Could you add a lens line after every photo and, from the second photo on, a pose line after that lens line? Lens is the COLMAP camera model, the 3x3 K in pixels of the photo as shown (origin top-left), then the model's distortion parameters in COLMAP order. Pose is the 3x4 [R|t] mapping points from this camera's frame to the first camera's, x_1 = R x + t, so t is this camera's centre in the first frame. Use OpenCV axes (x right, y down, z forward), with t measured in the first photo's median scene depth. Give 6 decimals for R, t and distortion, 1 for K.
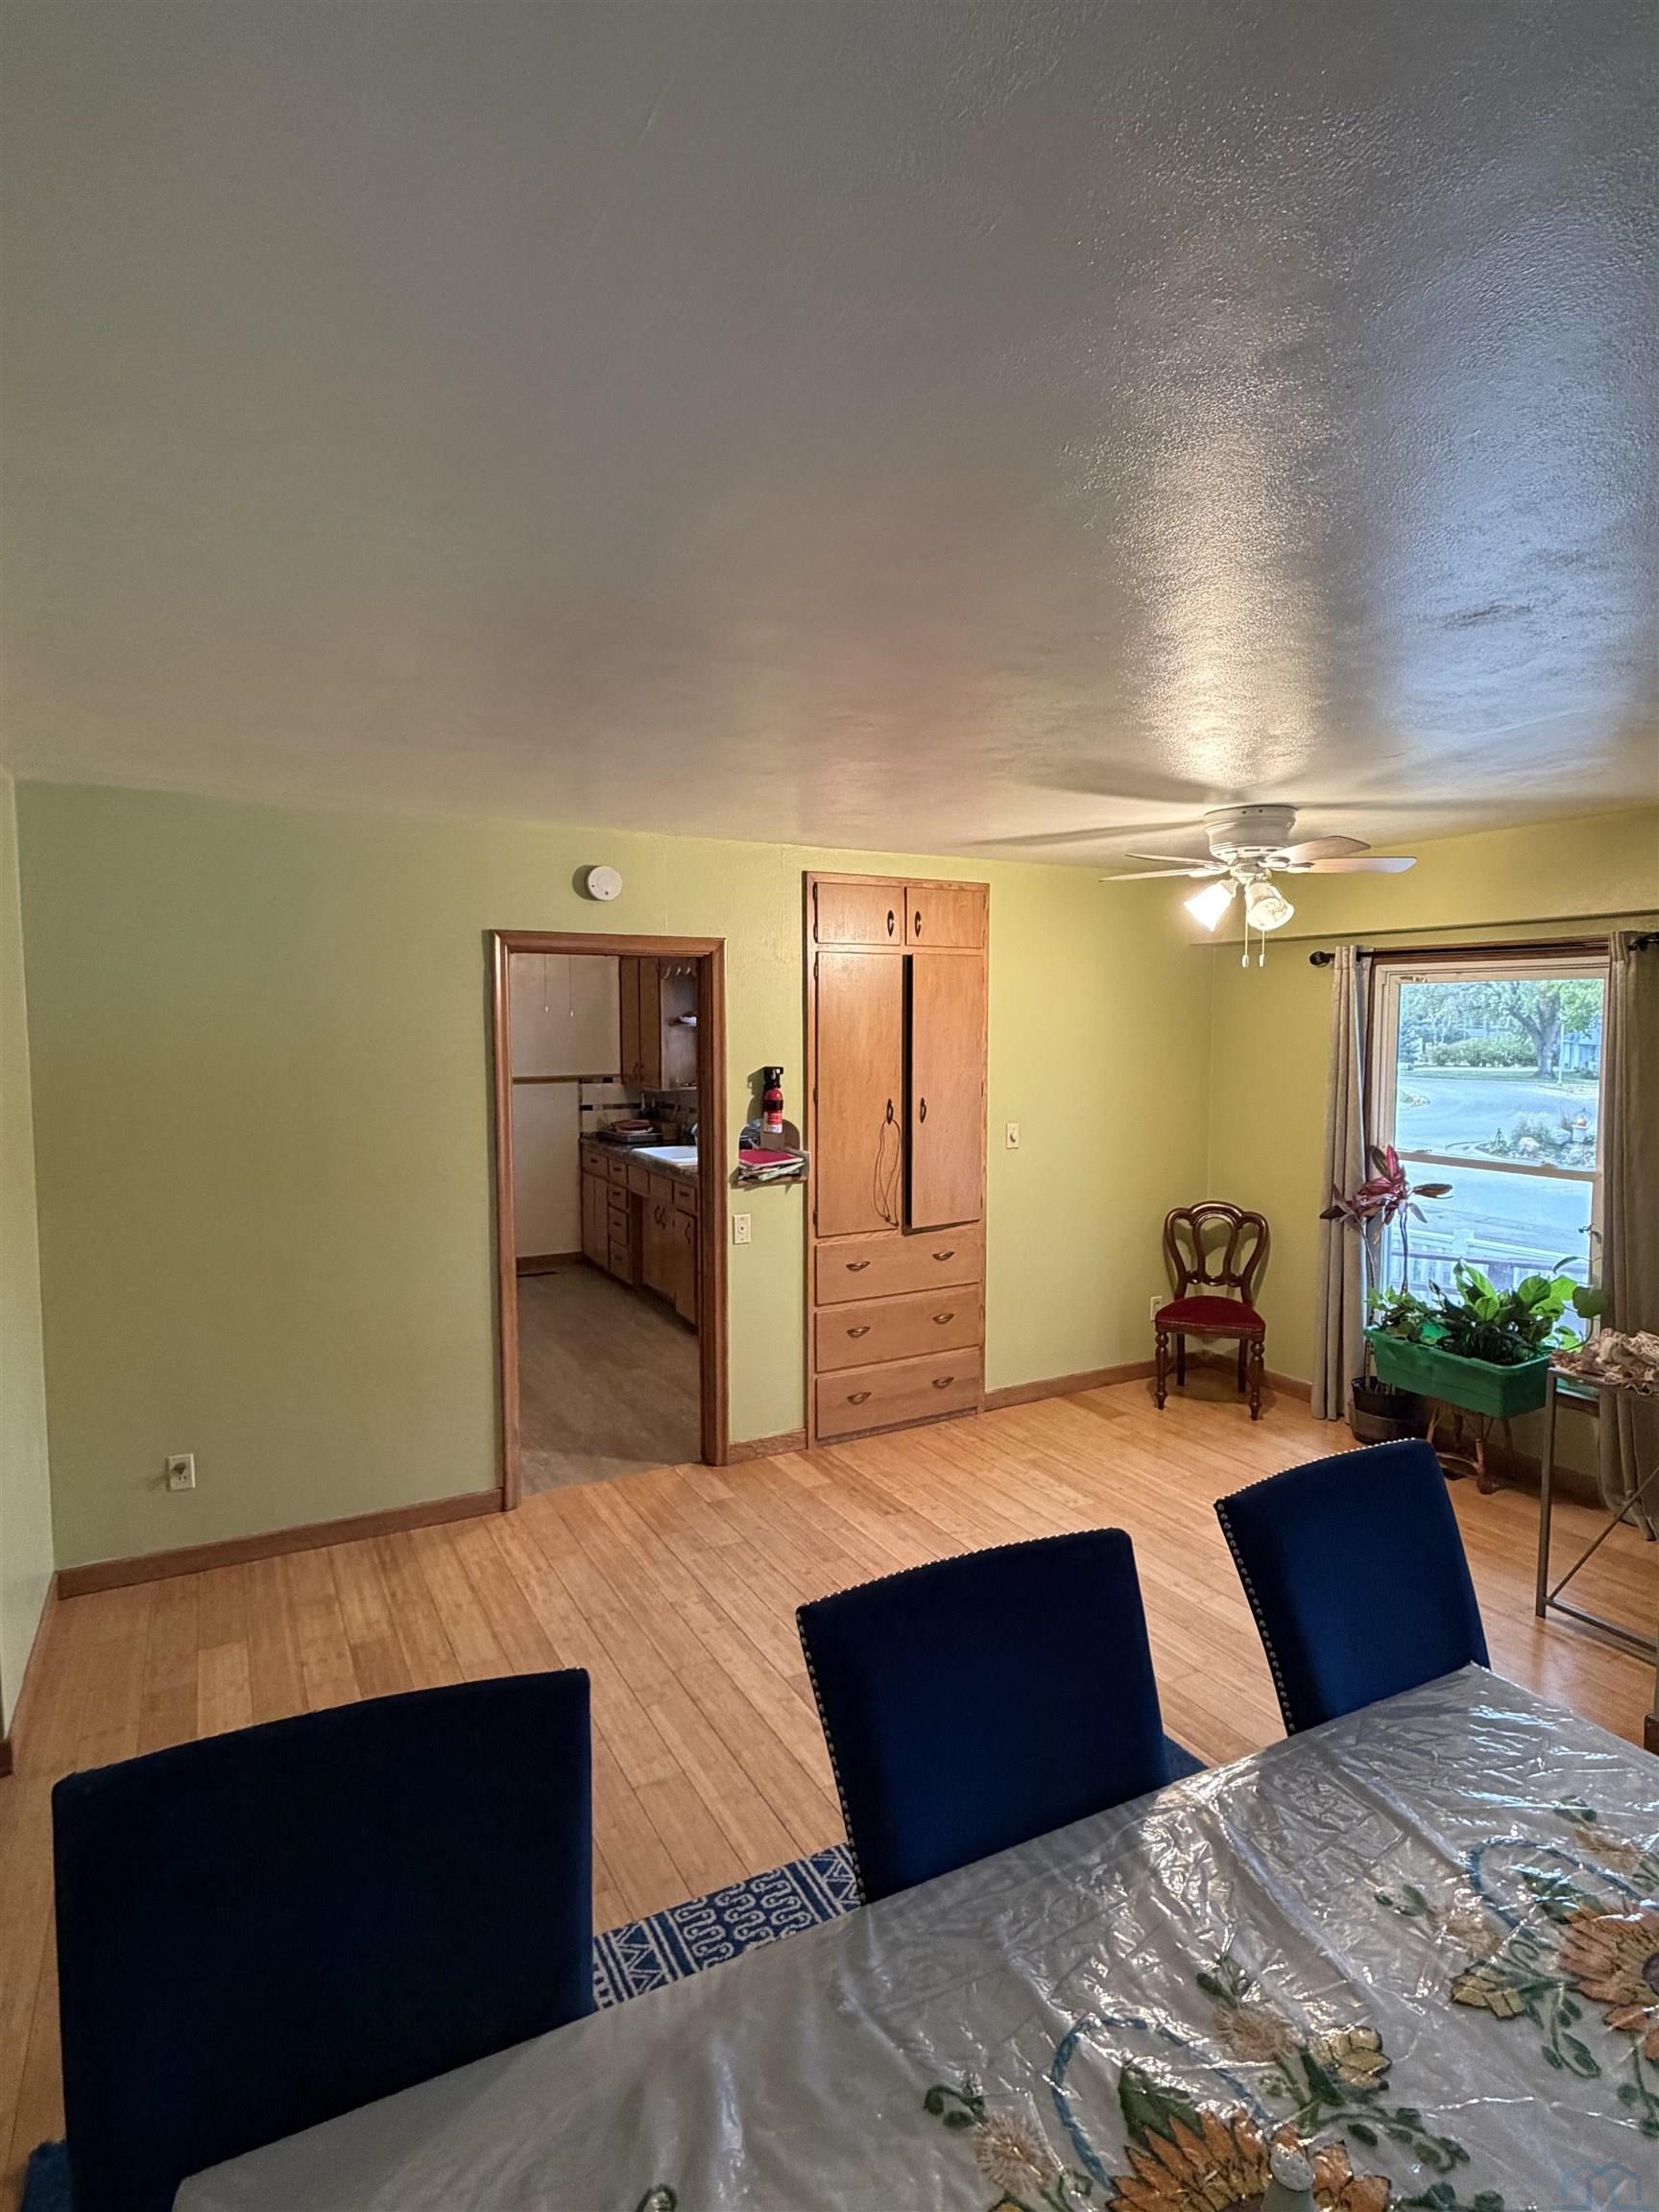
lens RADIAL K [[1170.0, 0, 827.4], [0, 1170.0, 1098.1], [0, 0, 1]] dist [-0.000007, 0.000166]
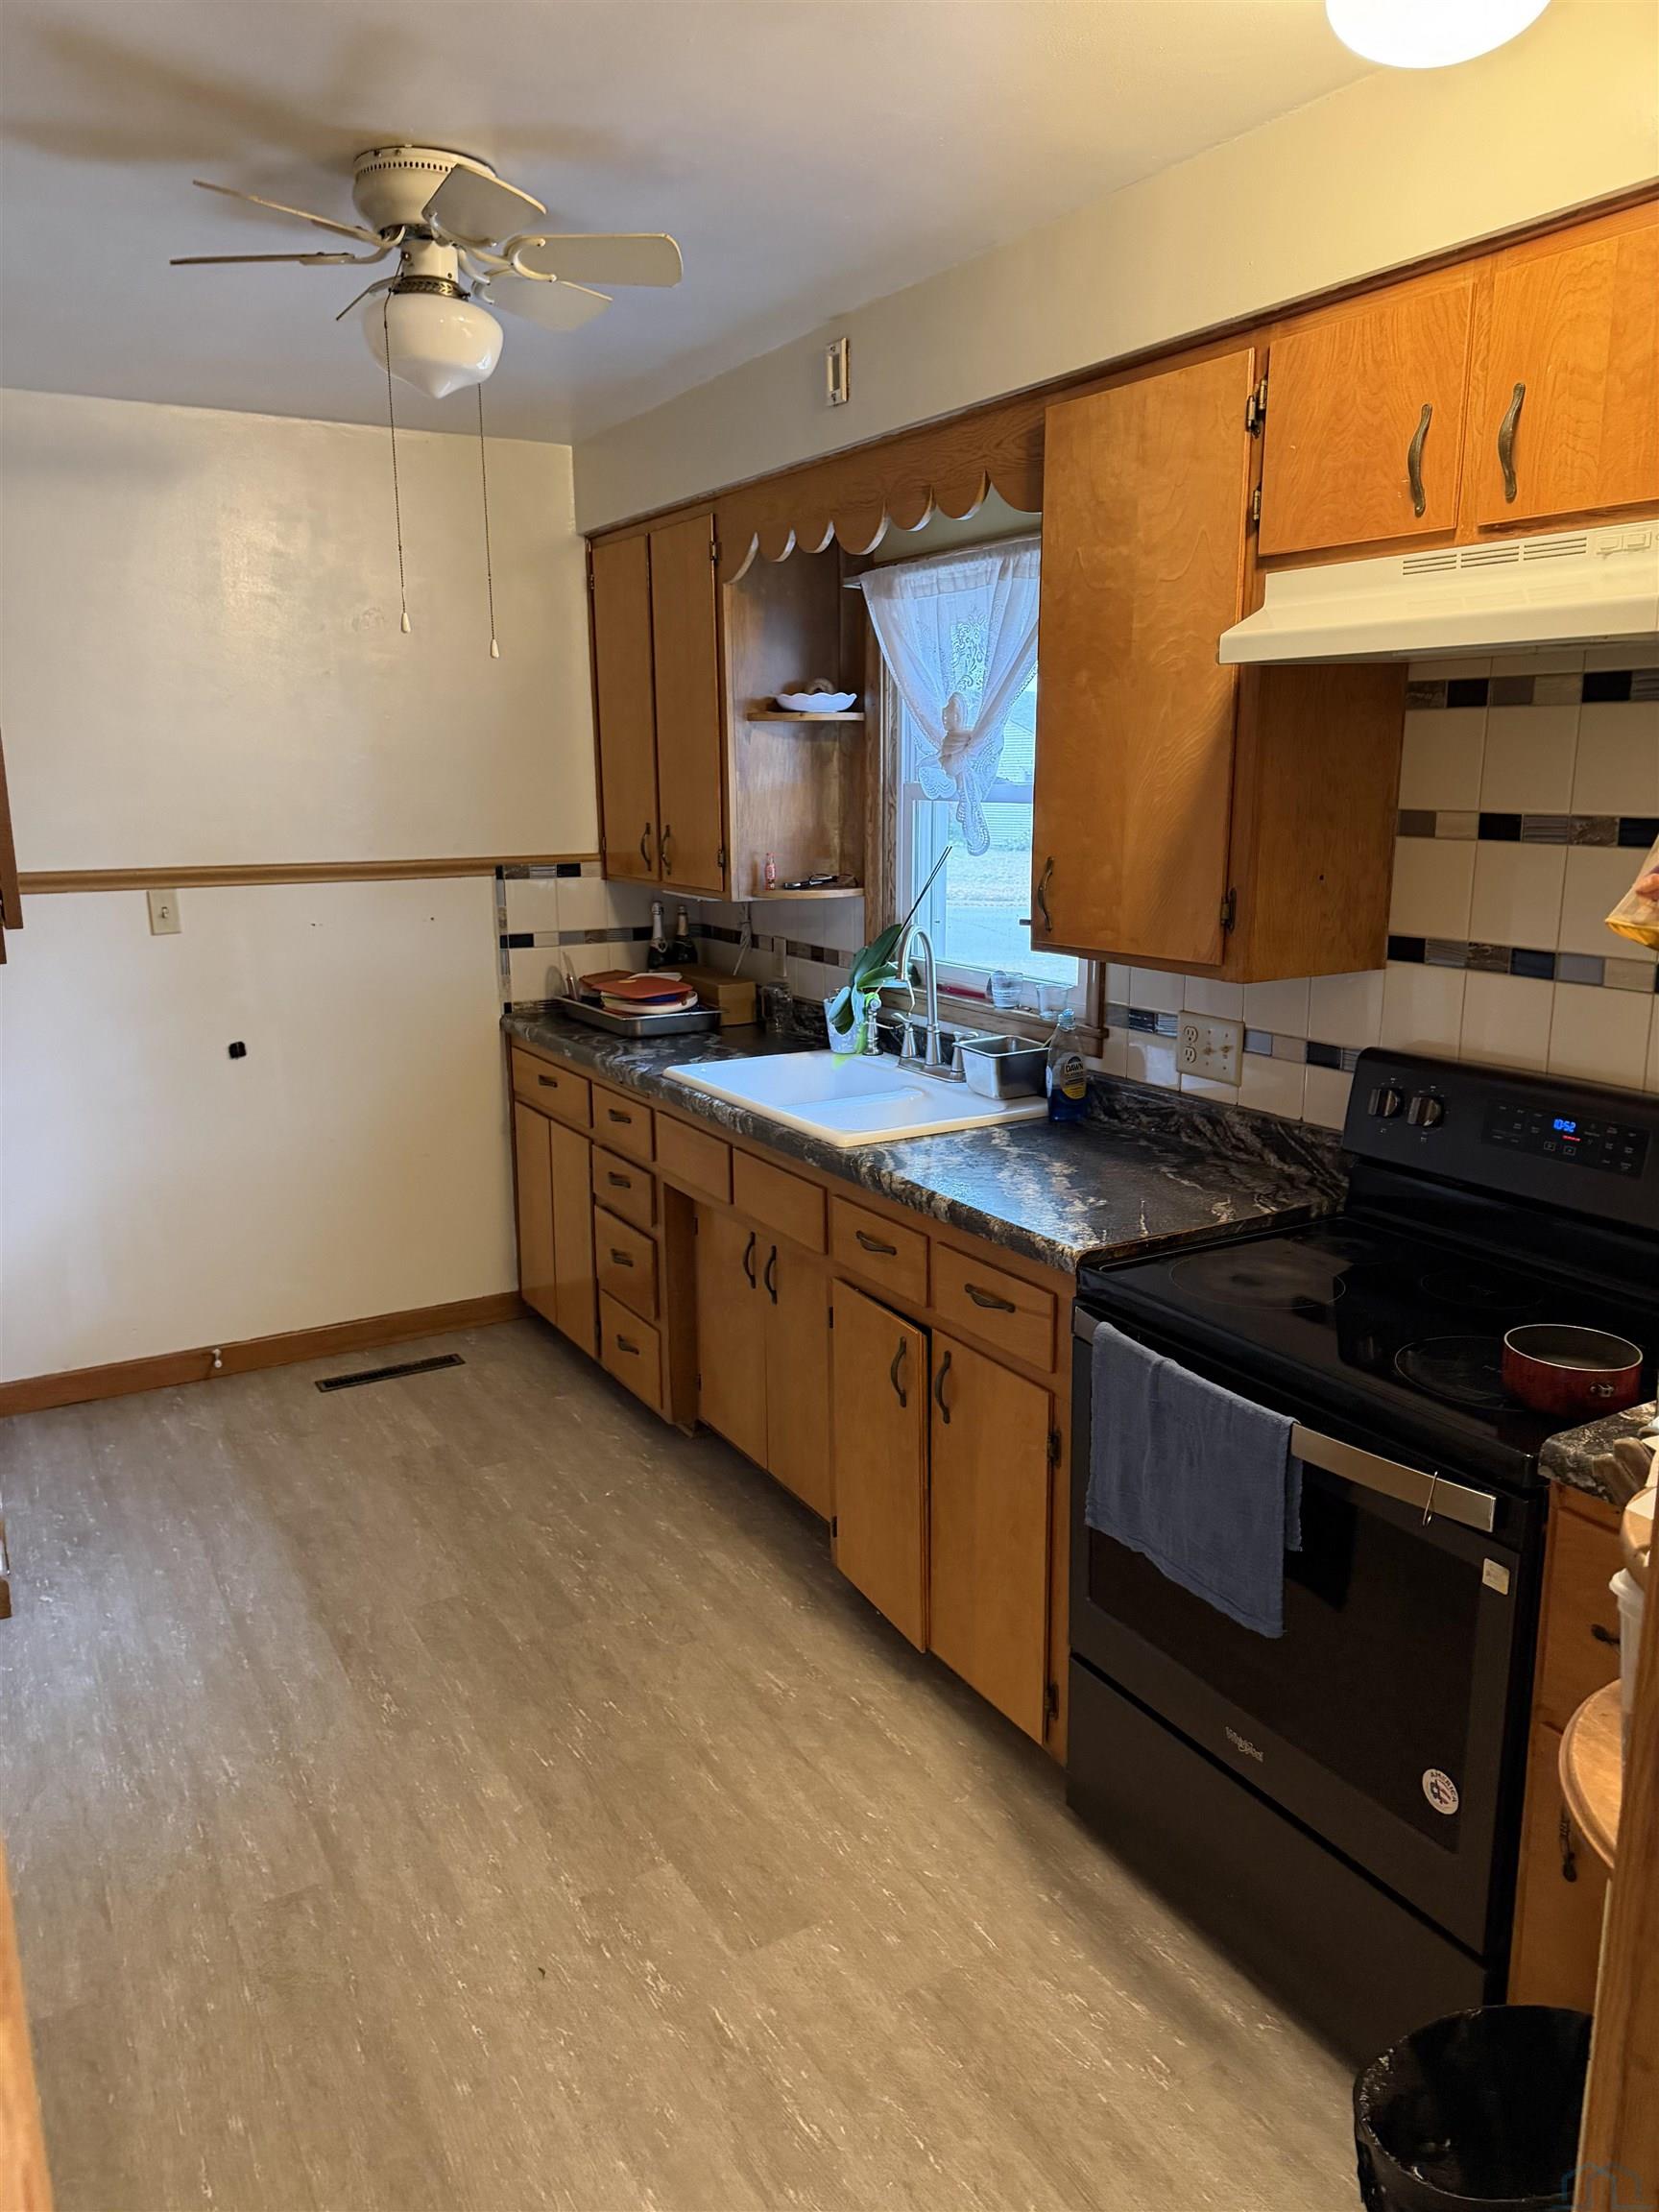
lens RADIAL K [[1547.2, 0, 832.9], [0, 1547.2, 1102.1], [0, 0, 1]] dist [0.001037, -0.003835]
pose [[0.999513, -0.010475, 0.029404, -0.120932], [0.006087, 0.989338, 0.145512, -0.013861], [-0.030615, -0.145262, 0.988919, 0.492231]]
